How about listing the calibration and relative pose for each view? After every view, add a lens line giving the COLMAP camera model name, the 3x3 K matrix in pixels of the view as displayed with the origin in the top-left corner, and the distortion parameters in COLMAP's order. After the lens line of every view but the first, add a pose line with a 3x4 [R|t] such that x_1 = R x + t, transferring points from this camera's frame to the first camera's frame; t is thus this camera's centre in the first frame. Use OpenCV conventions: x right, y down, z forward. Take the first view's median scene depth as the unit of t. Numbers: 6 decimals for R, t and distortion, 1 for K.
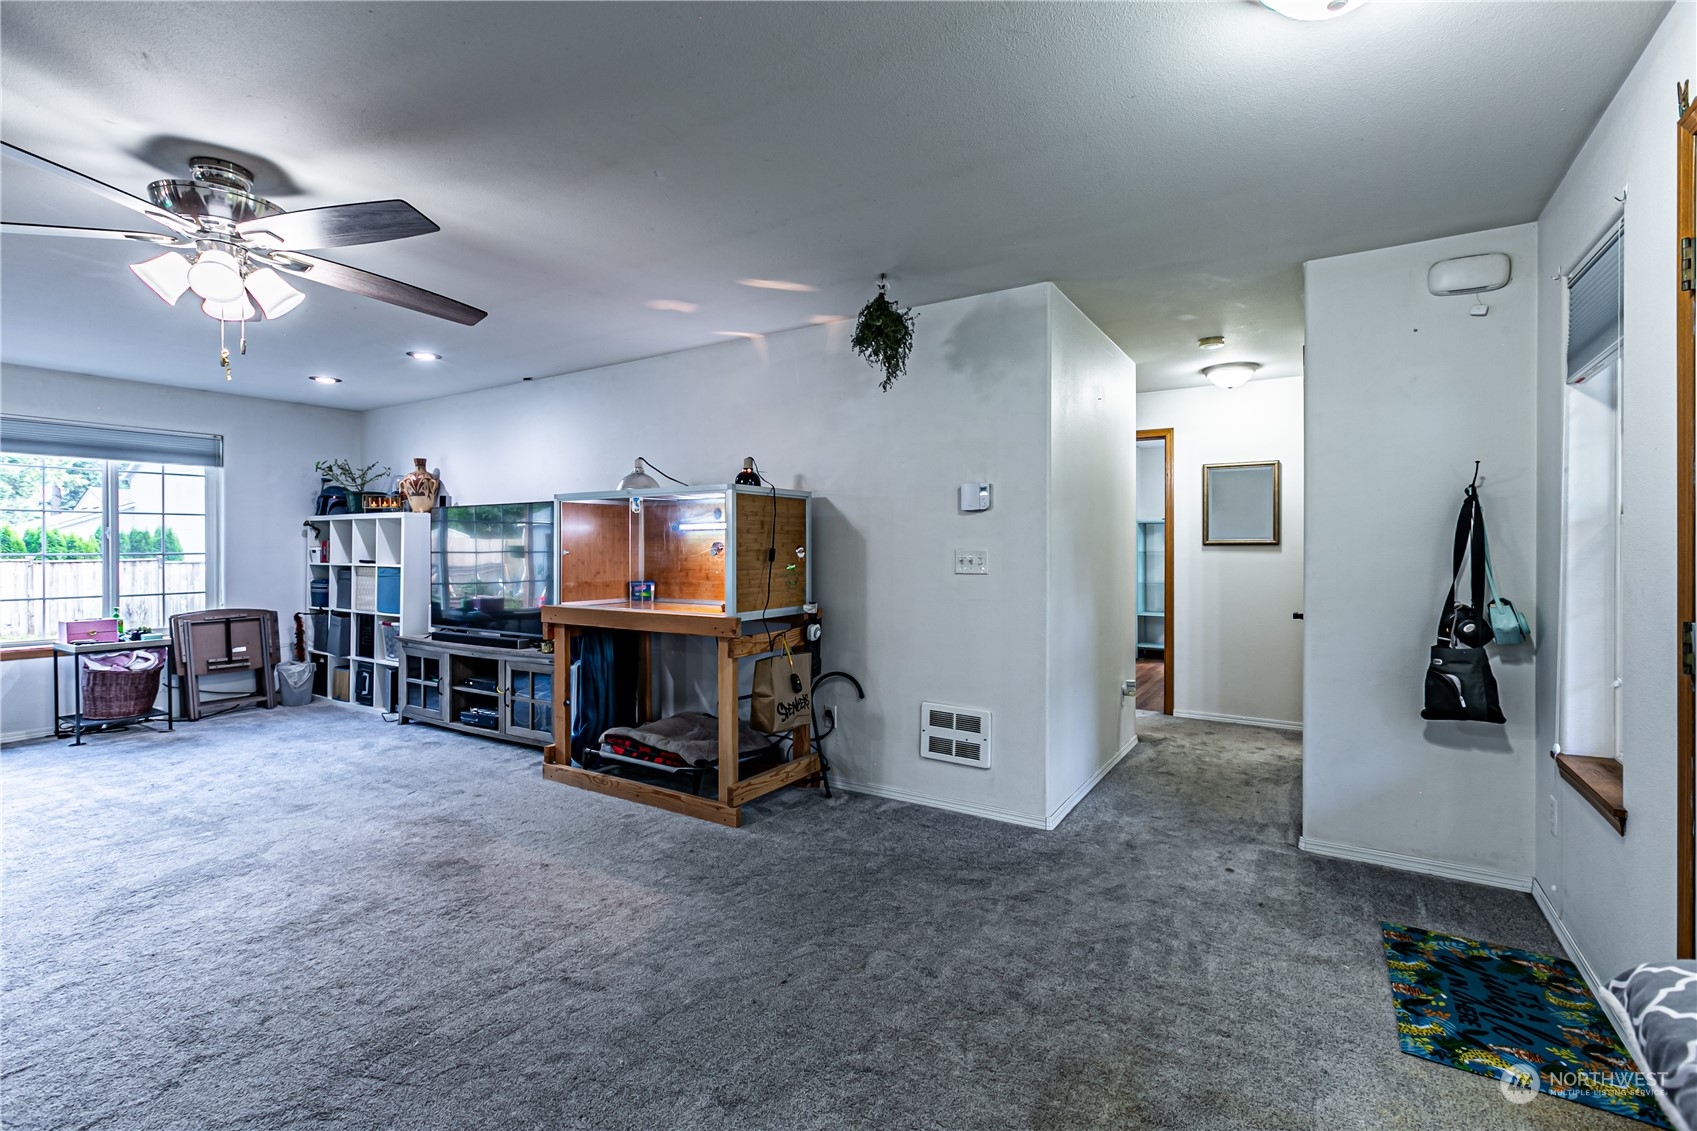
lens RADIAL K [[762.6, 0, 849.3], [0, 762.6, 551.4], [0, 0, 1]] dist [0.001919, 0.000308]
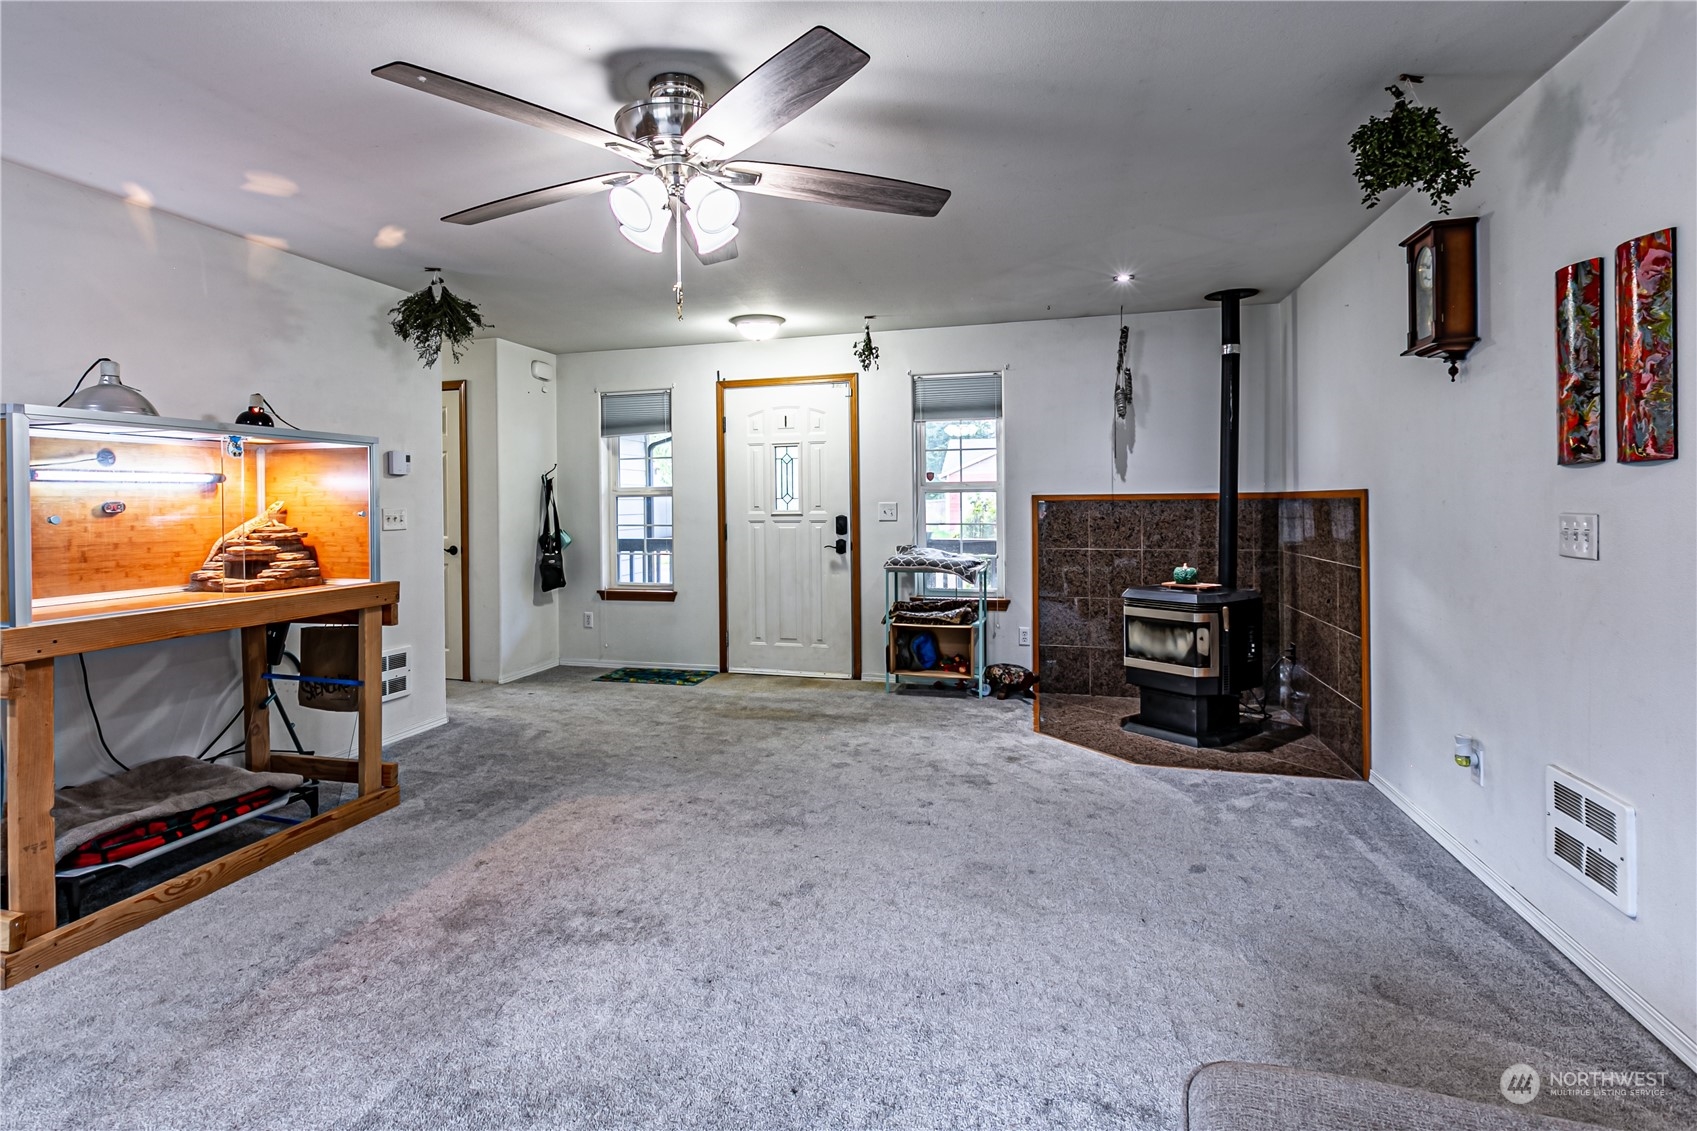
lens RADIAL K [[824.6, 0, 805.8], [0, 824.6, 509.0], [0, 0, 1]] dist [0.000522, -0.000074]
pose [[-0.275391, -0.004251, 0.961323, -1.267064], [0.015904, 0.999833, 0.008977, -0.003543], [-0.961201, 0.017761, -0.275277, 0.793609]]
